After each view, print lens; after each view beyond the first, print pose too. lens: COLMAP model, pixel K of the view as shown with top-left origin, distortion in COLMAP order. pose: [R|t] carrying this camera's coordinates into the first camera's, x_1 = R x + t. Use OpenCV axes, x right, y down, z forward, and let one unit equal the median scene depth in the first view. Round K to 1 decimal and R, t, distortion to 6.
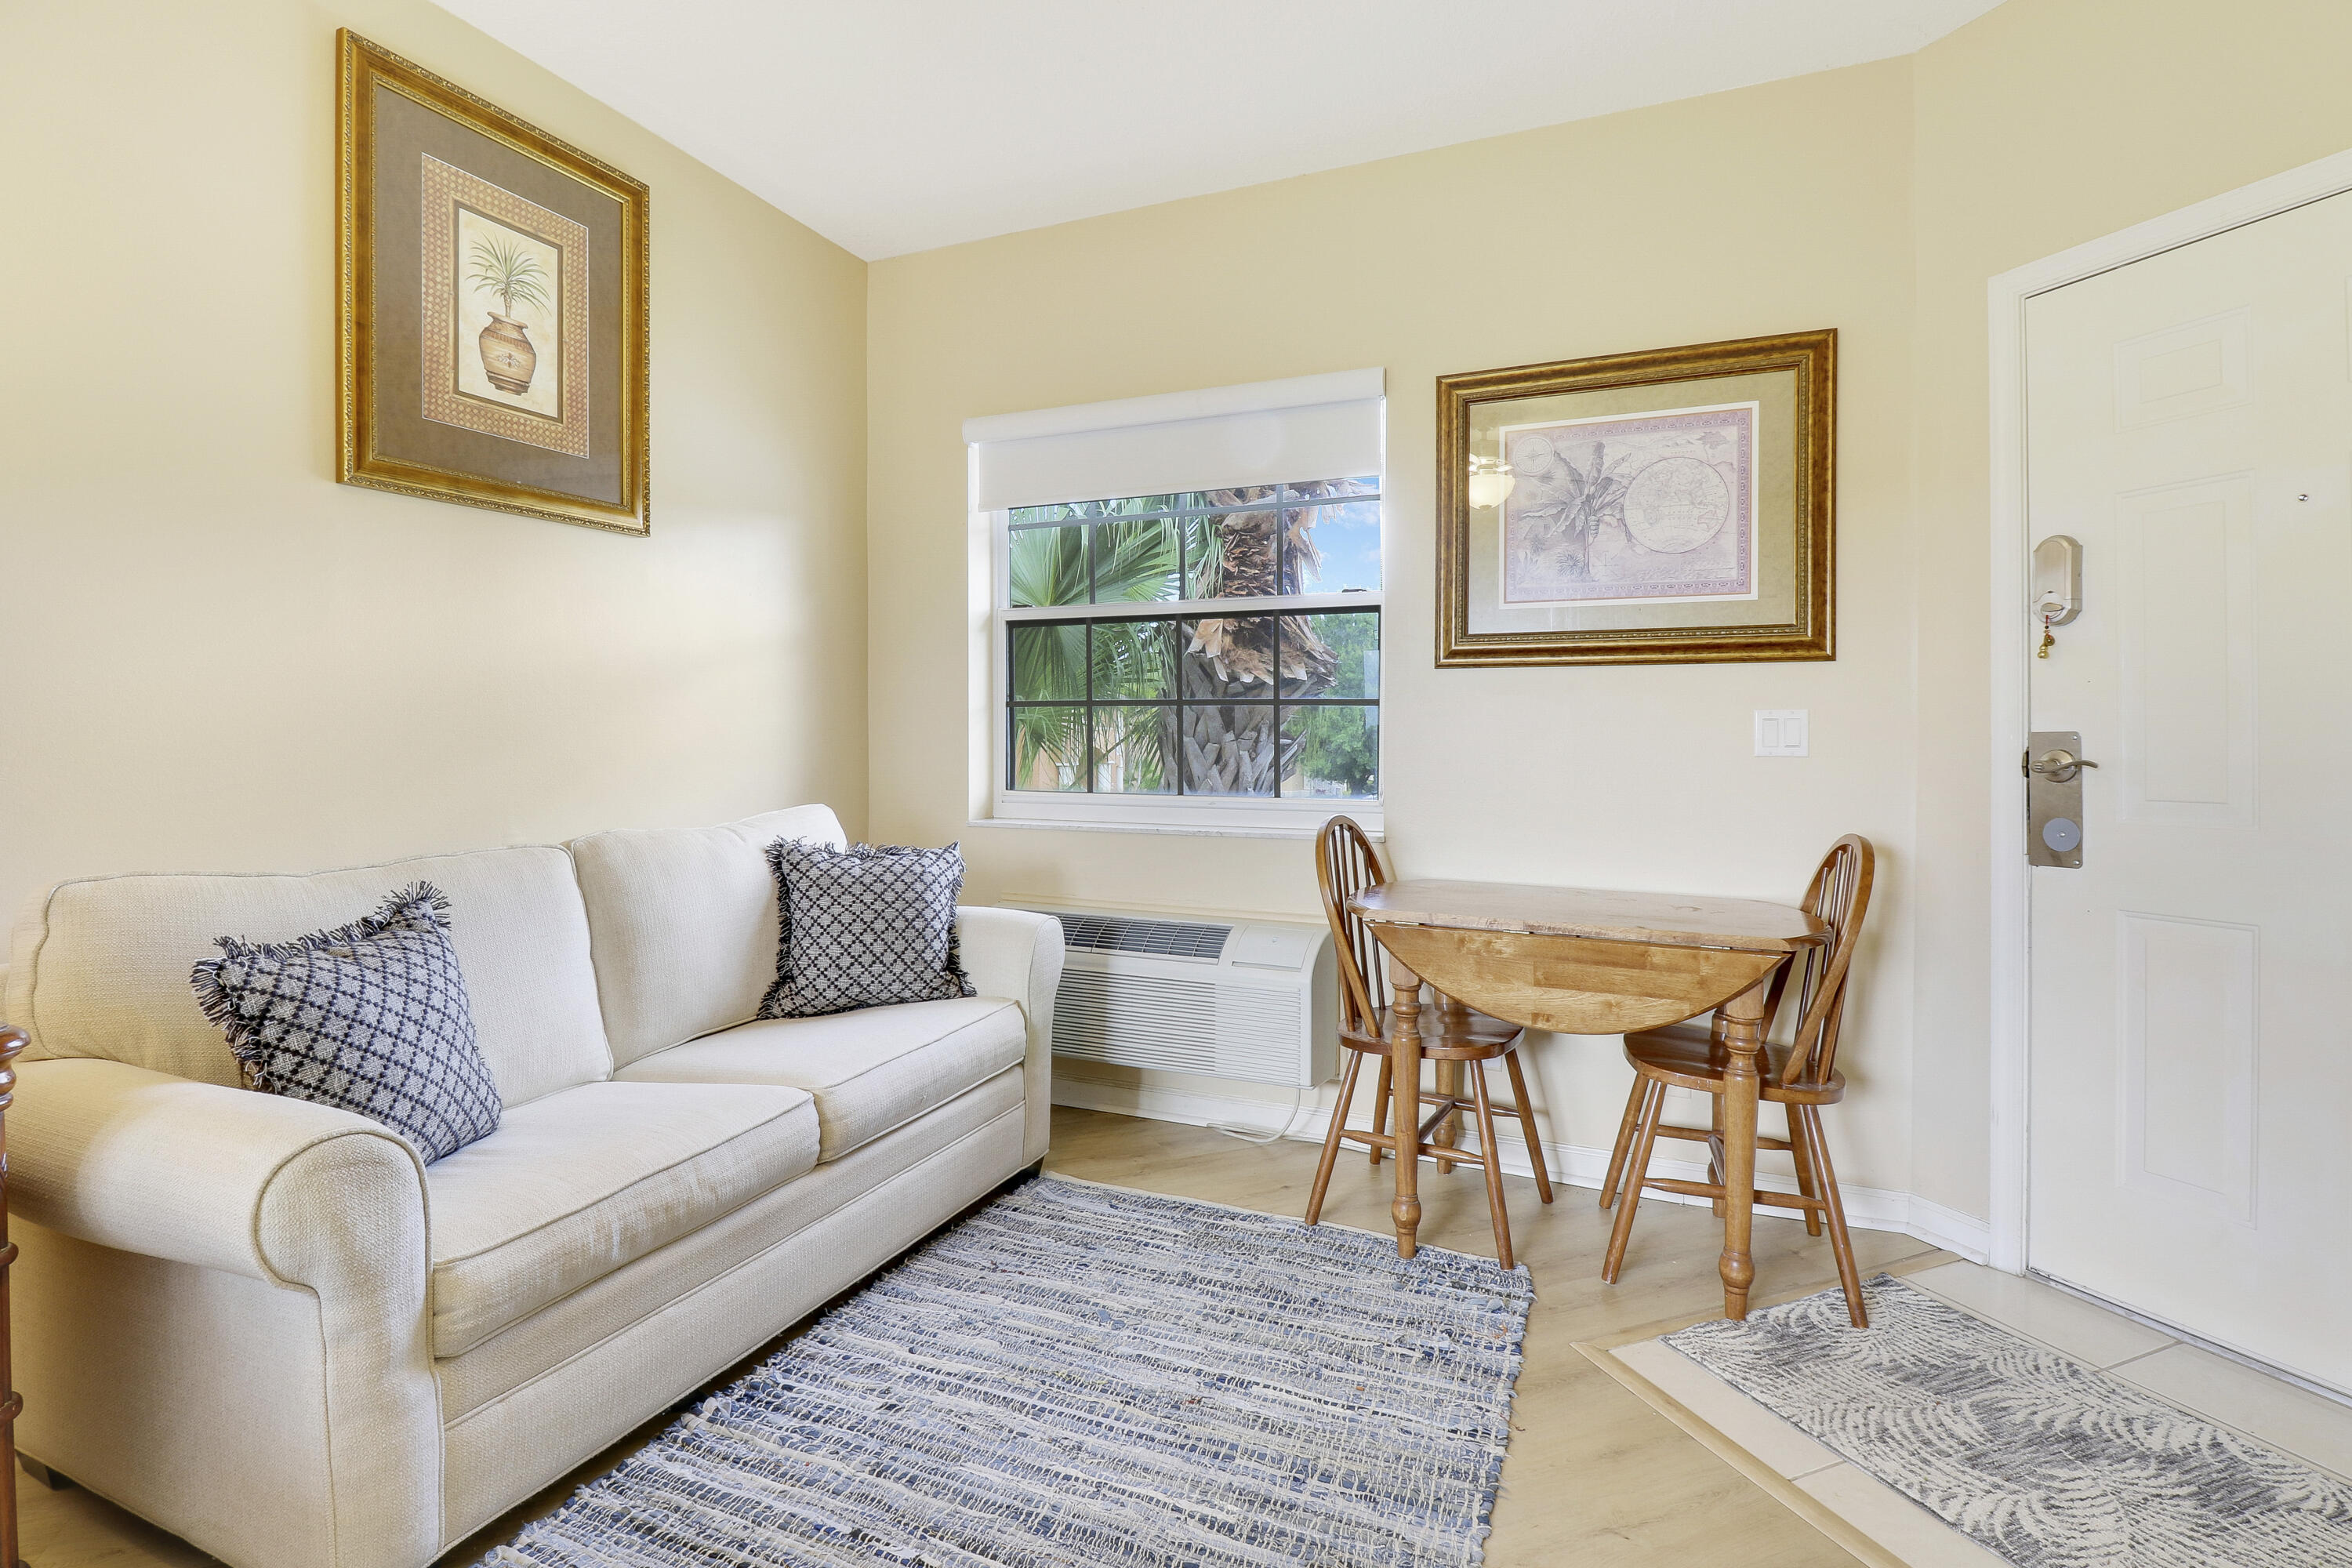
lens RADIAL K [[1119.7, 0, 1178.5], [0, 1119.7, 745.1], [0, 0, 1]] dist [0.000946, -0.013965]
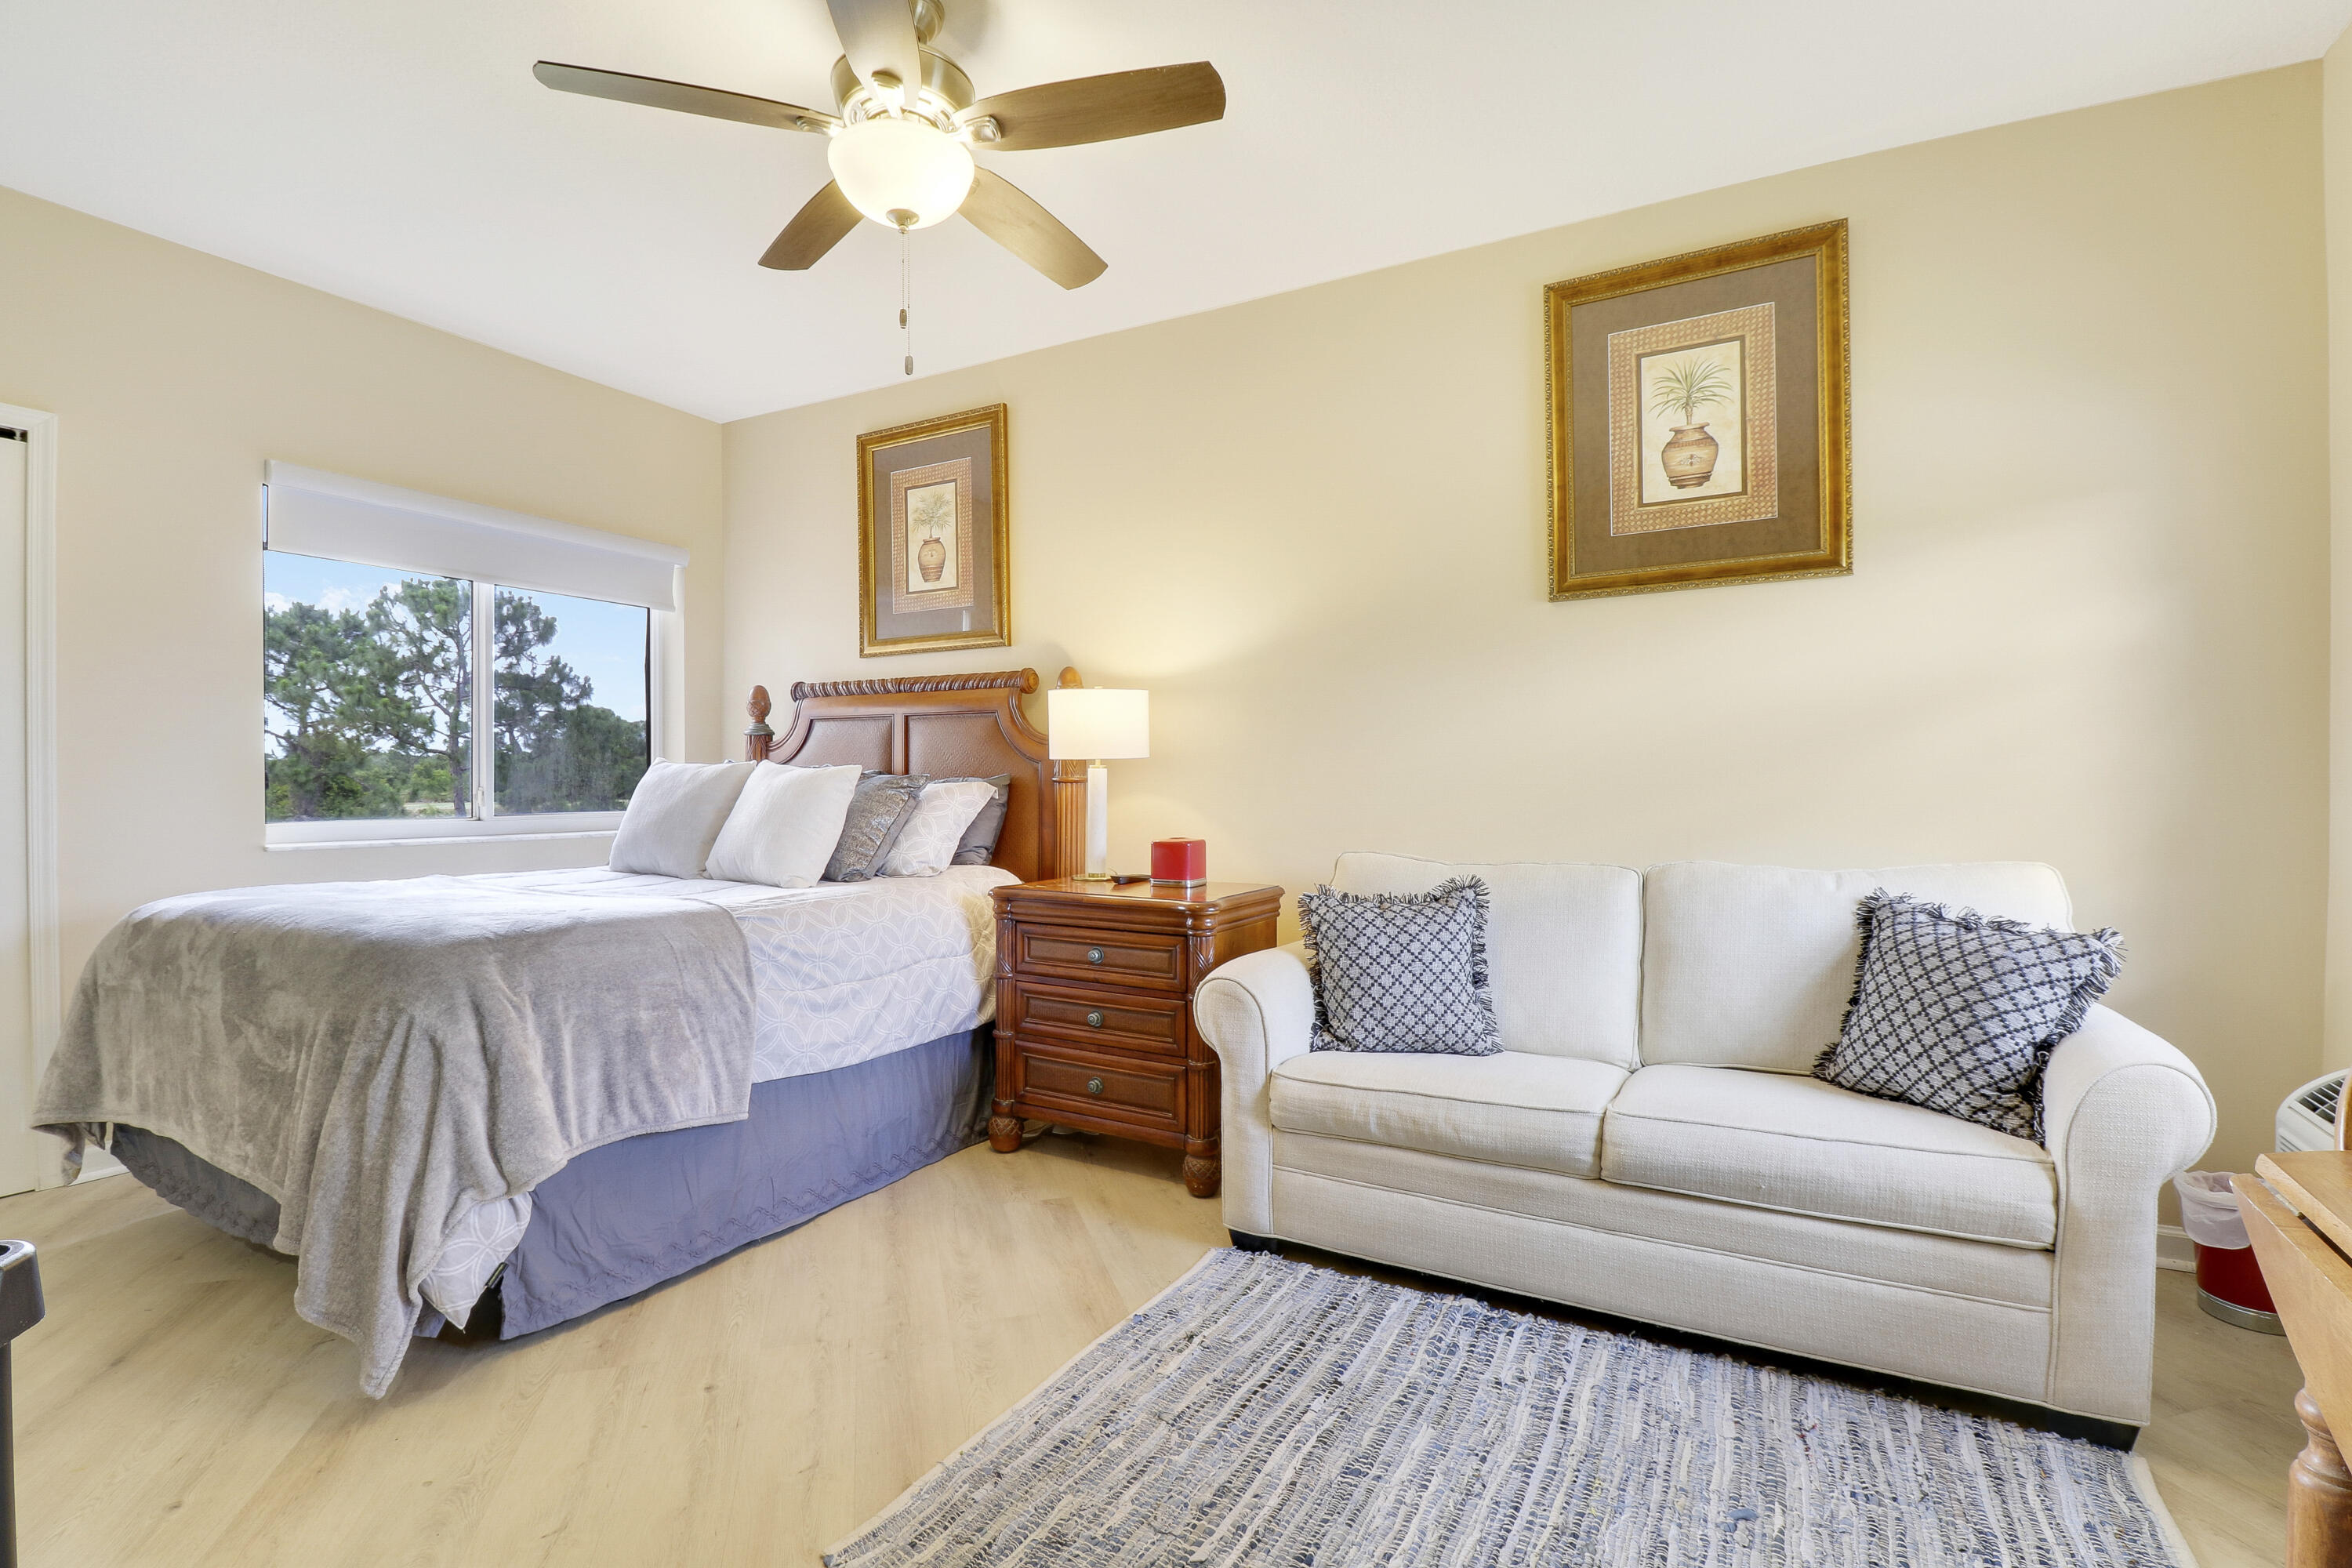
lens RADIAL K [[1092.4, 0, 1165.0], [0, 1092.4, 792.2], [0, 0, 1]] dist [0.000700, -0.015226]
pose [[-0.112595, 0.011611, -0.993573, 0.598583], [-0.006175, 0.999904, 0.012385, -0.002681], [0.993622, 0.007530, -0.112512, 0.558583]]
